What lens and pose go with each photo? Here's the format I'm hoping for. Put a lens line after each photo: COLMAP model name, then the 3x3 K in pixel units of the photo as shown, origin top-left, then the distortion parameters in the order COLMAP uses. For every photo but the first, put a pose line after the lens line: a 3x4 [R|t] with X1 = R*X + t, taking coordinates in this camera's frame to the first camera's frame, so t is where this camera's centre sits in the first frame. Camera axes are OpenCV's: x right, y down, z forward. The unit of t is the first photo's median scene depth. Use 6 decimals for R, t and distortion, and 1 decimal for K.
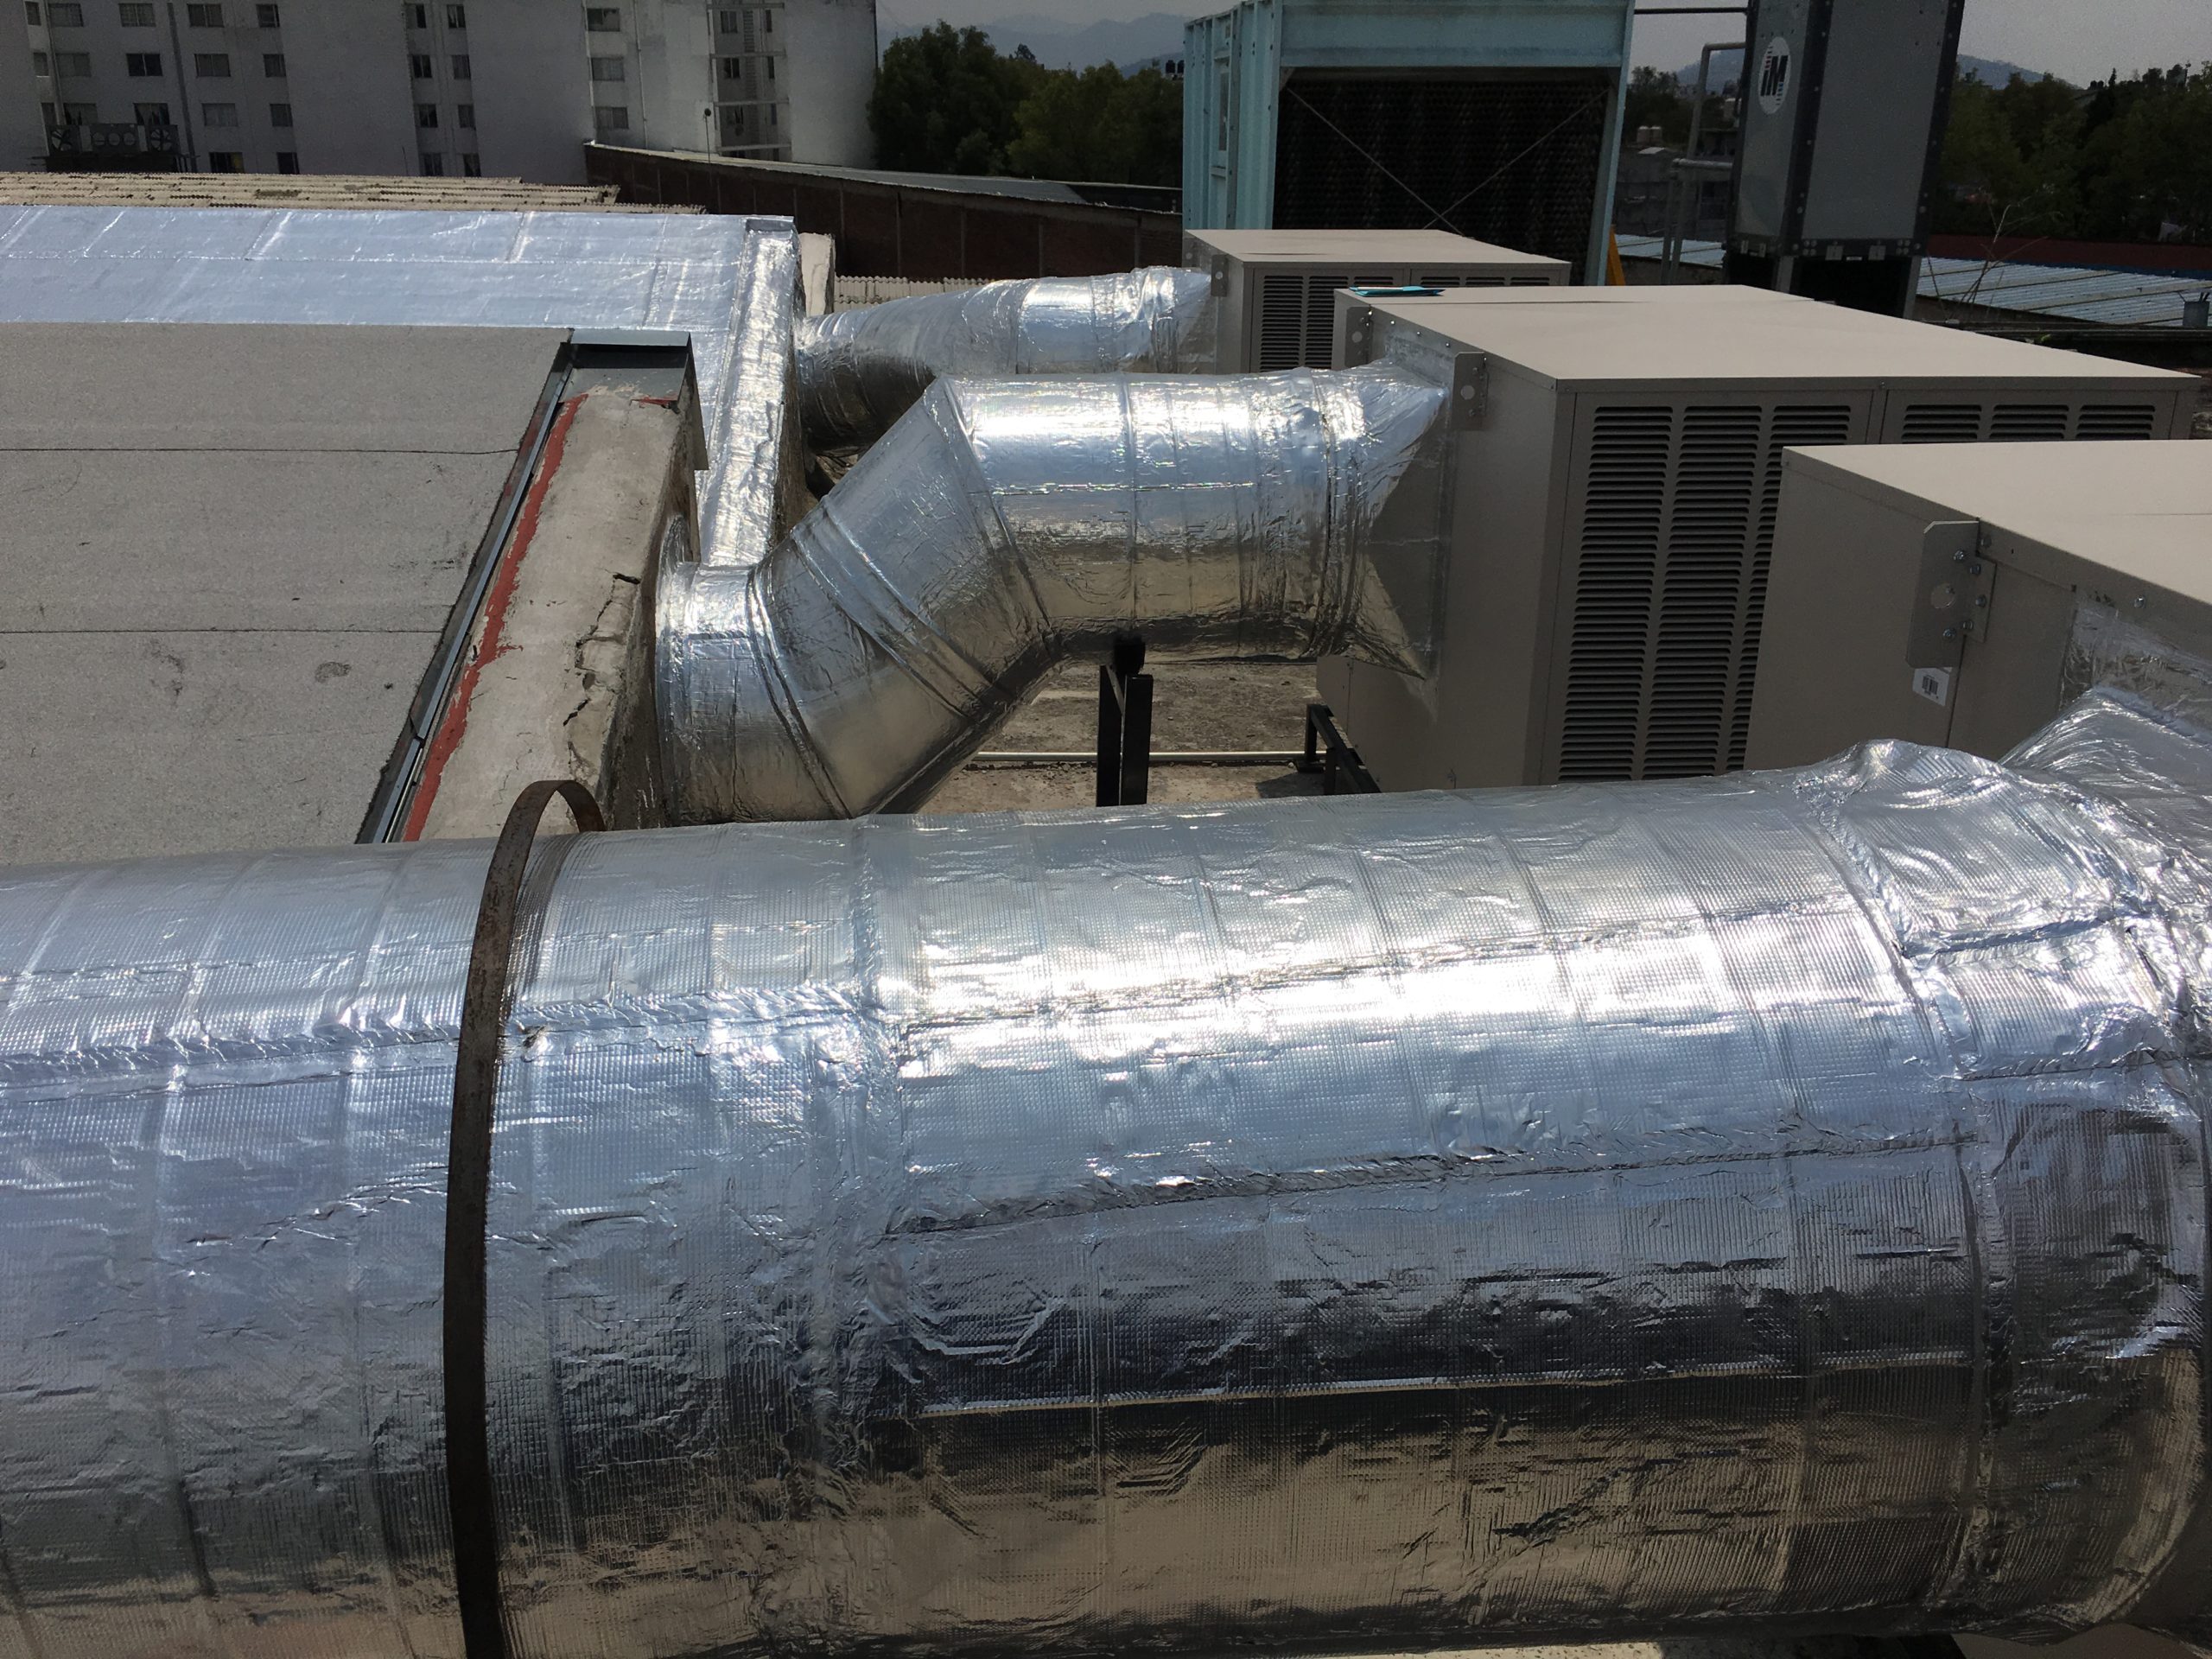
lens RADIAL K [[1894.8, 0, 1106.0], [0, 1894.8, 829.5], [0, 0, 1]] dist [0.066498, -0.112031]
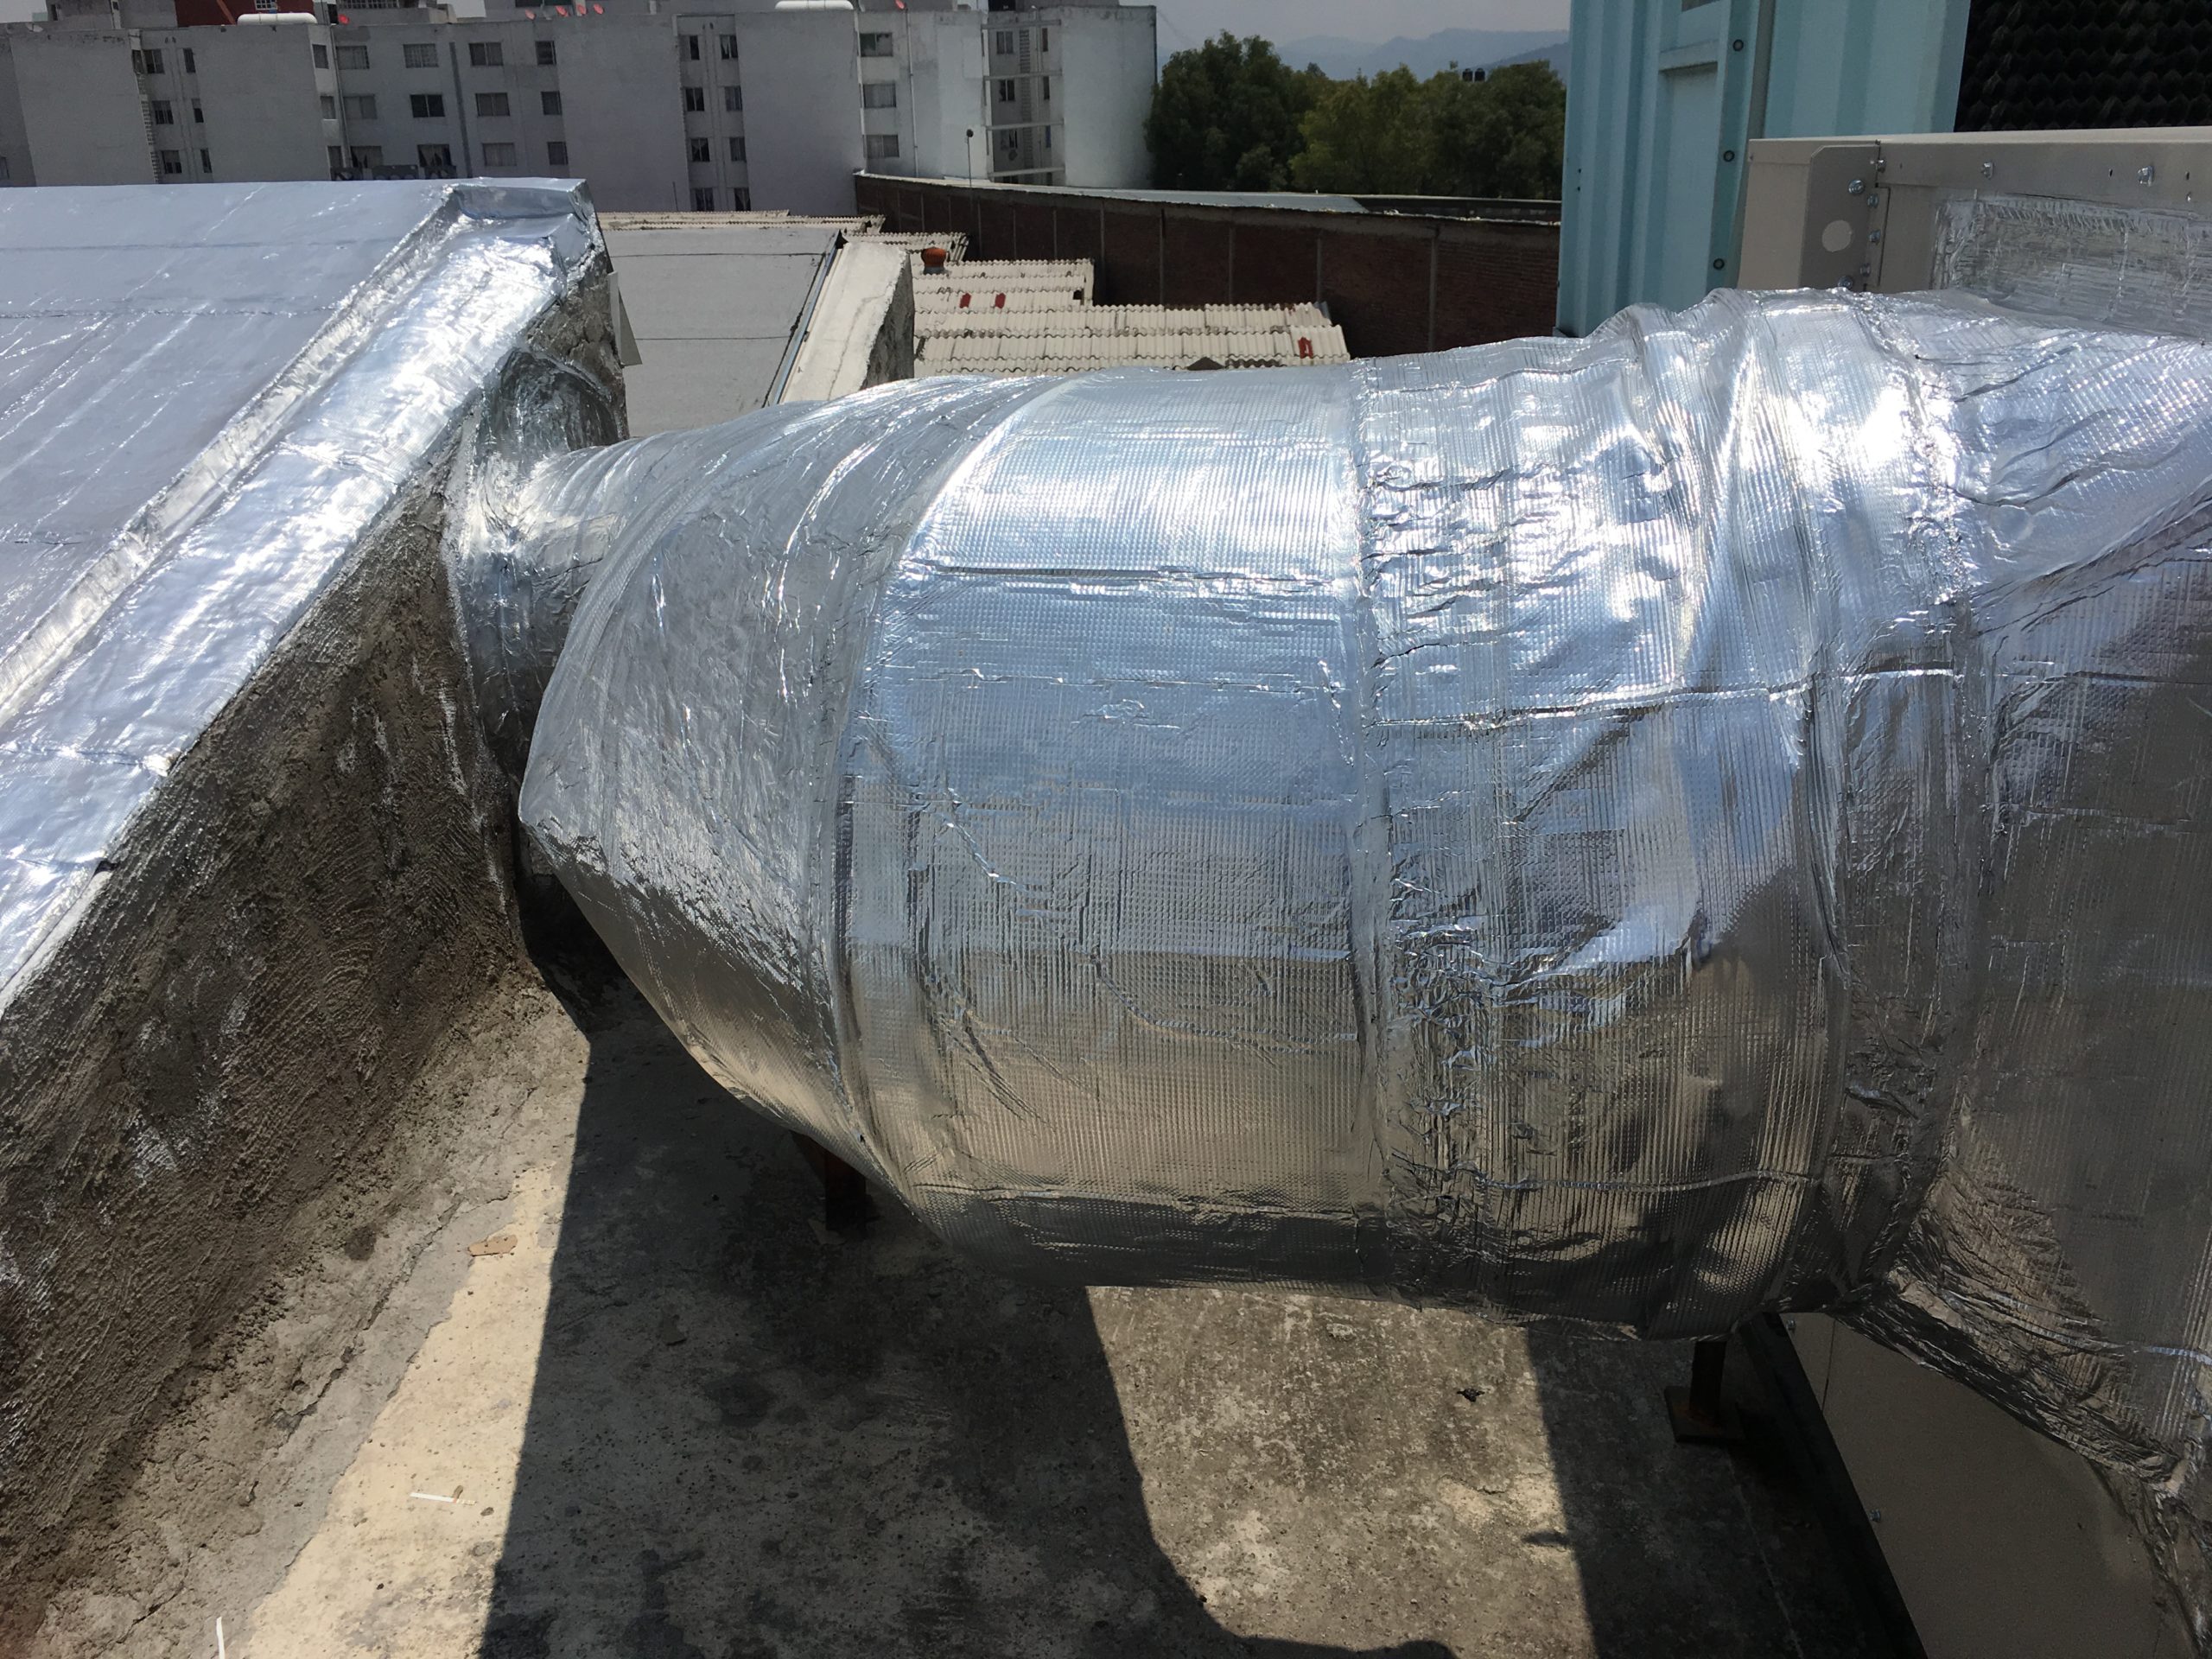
lens RADIAL K [[1879.5, 0, 1106.0], [0, 1879.5, 829.5], [0, 0, 1]] dist [0.090266, -0.139598]
pose [[0.989277, 0.017879, -0.144950, -0.006448], [-0.019248, 0.999782, -0.008051, -0.329084], [0.144775, 0.010755, 0.989406, 1.106517]]
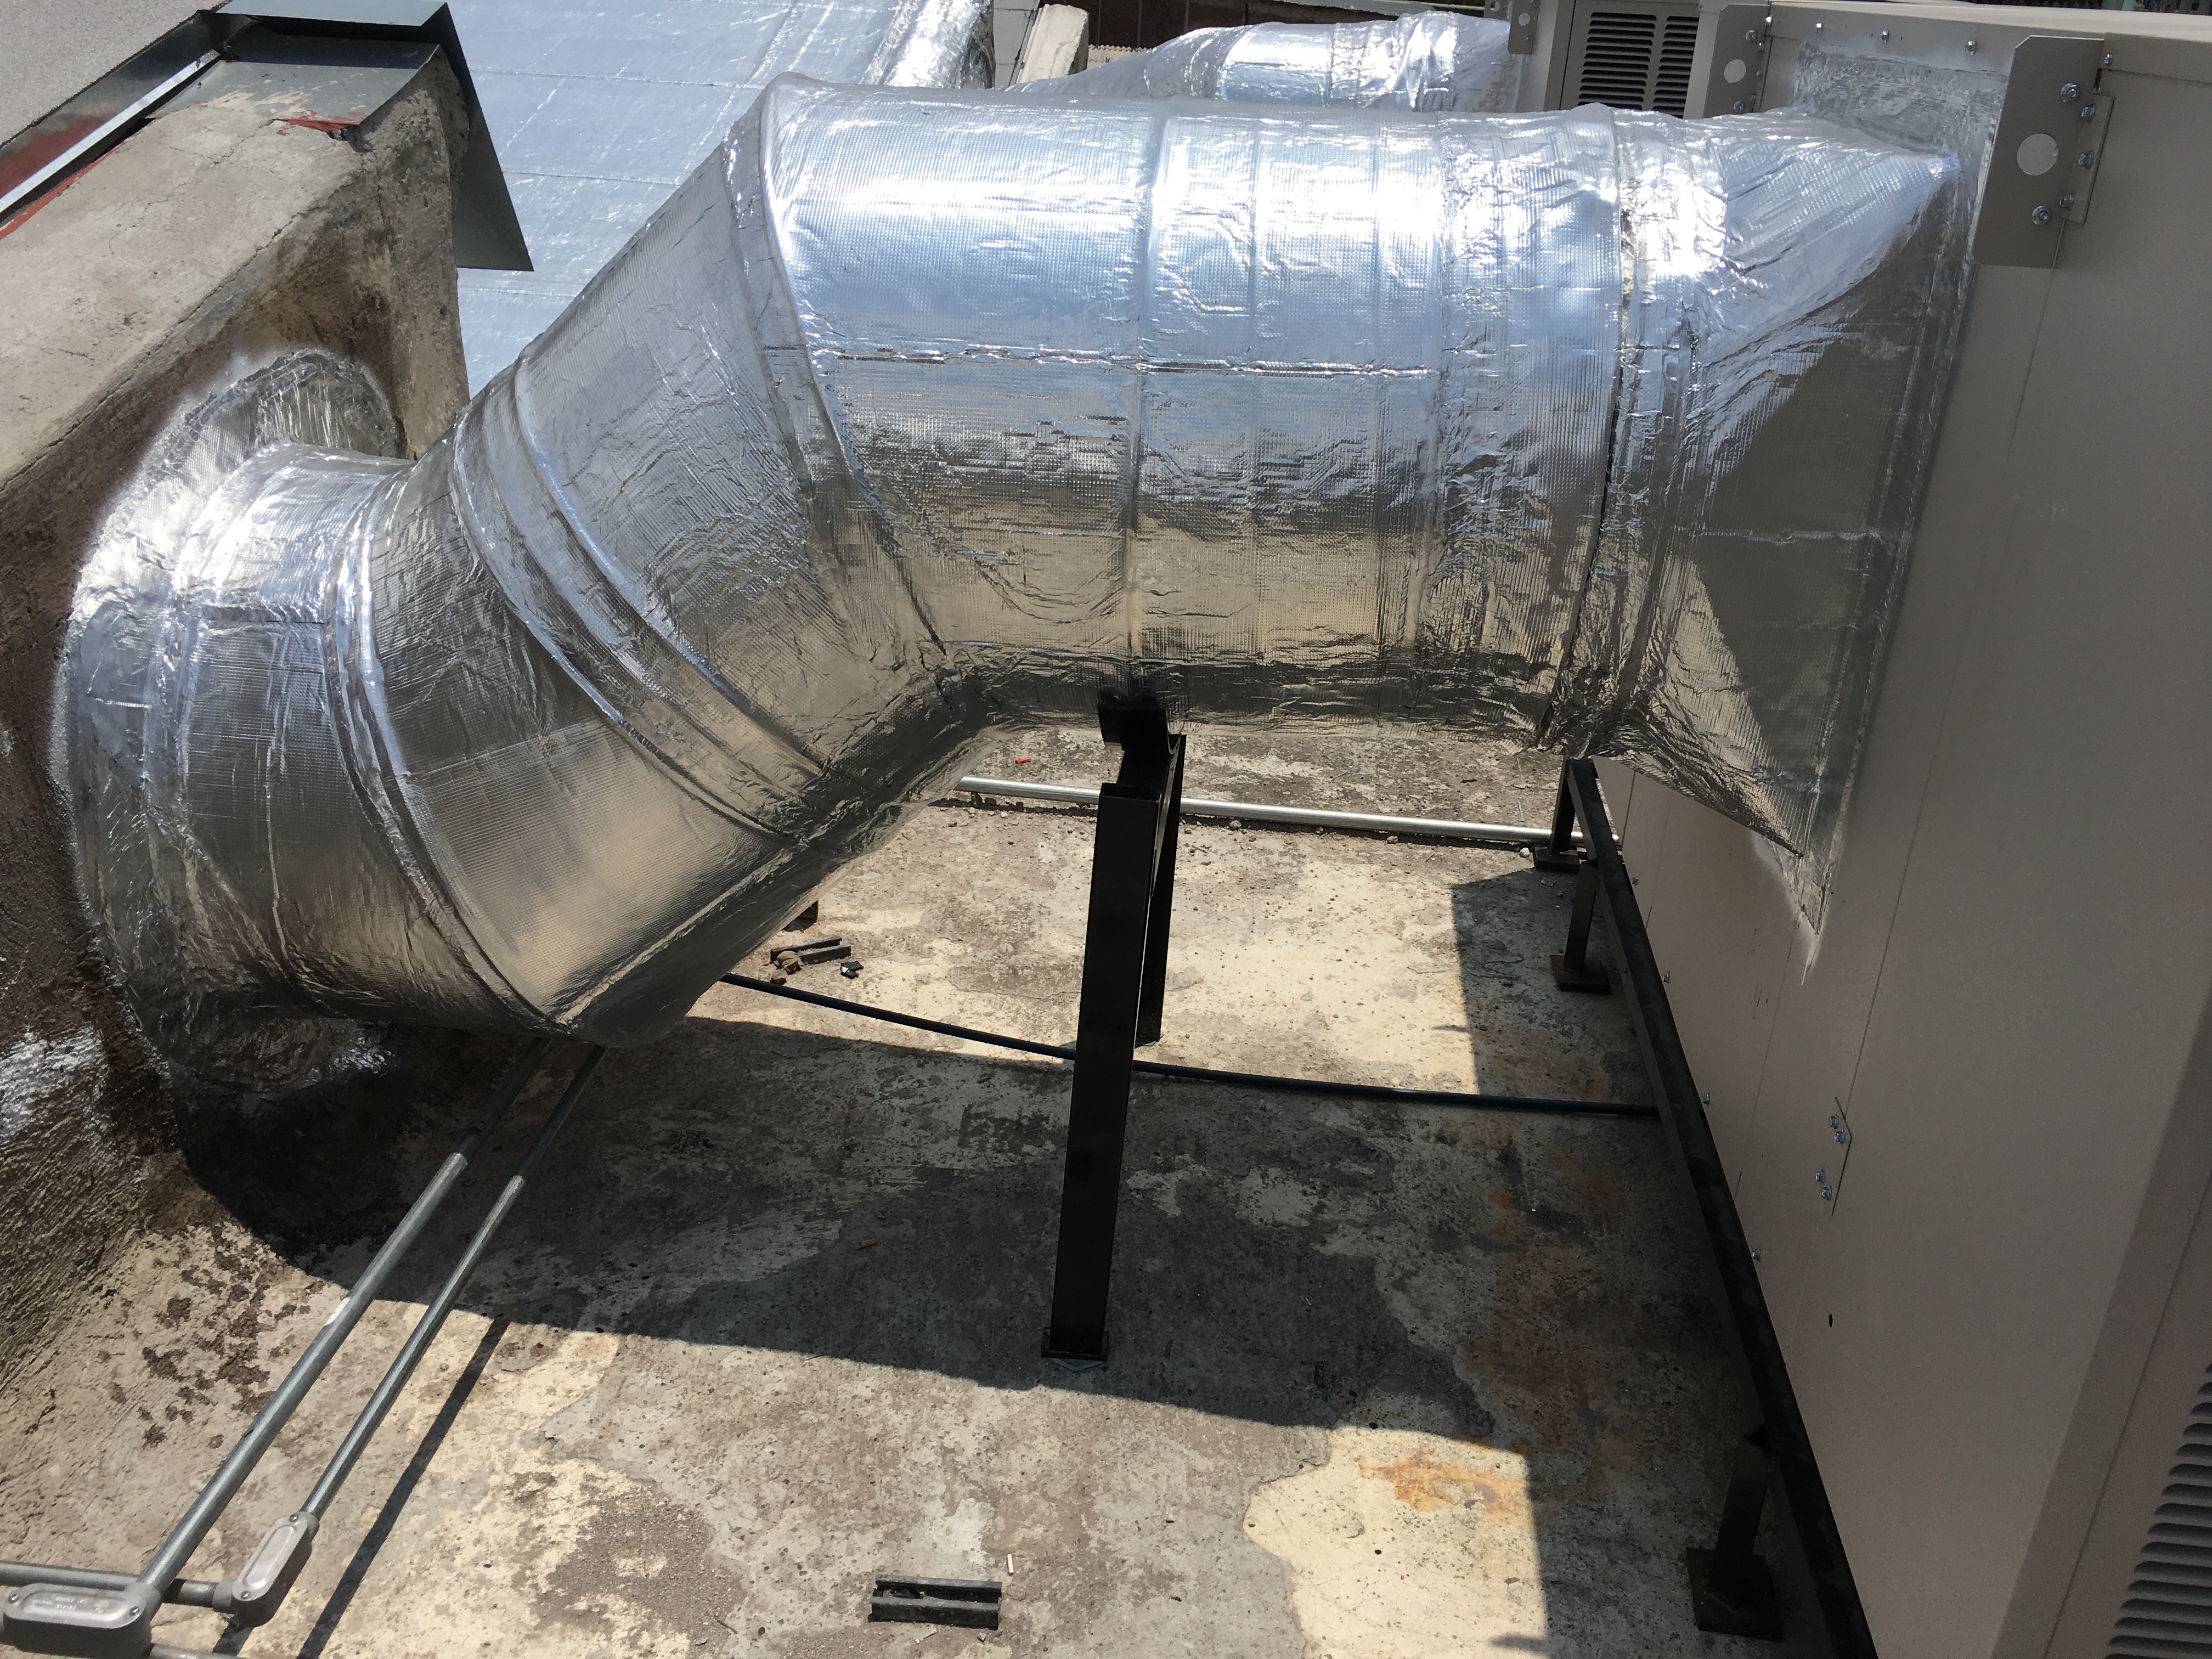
lens RADIAL K [[1879.5, 0, 1106.0], [0, 1879.5, 829.5], [0, 0, 1]] dist [0.090266, -0.139598]
pose [[0.982862, 0.106033, -0.150796, 0.057708], [-0.093657, 0.991800, 0.086951, -0.079695], [0.158779, -0.071338, 0.984734, 0.408141]]
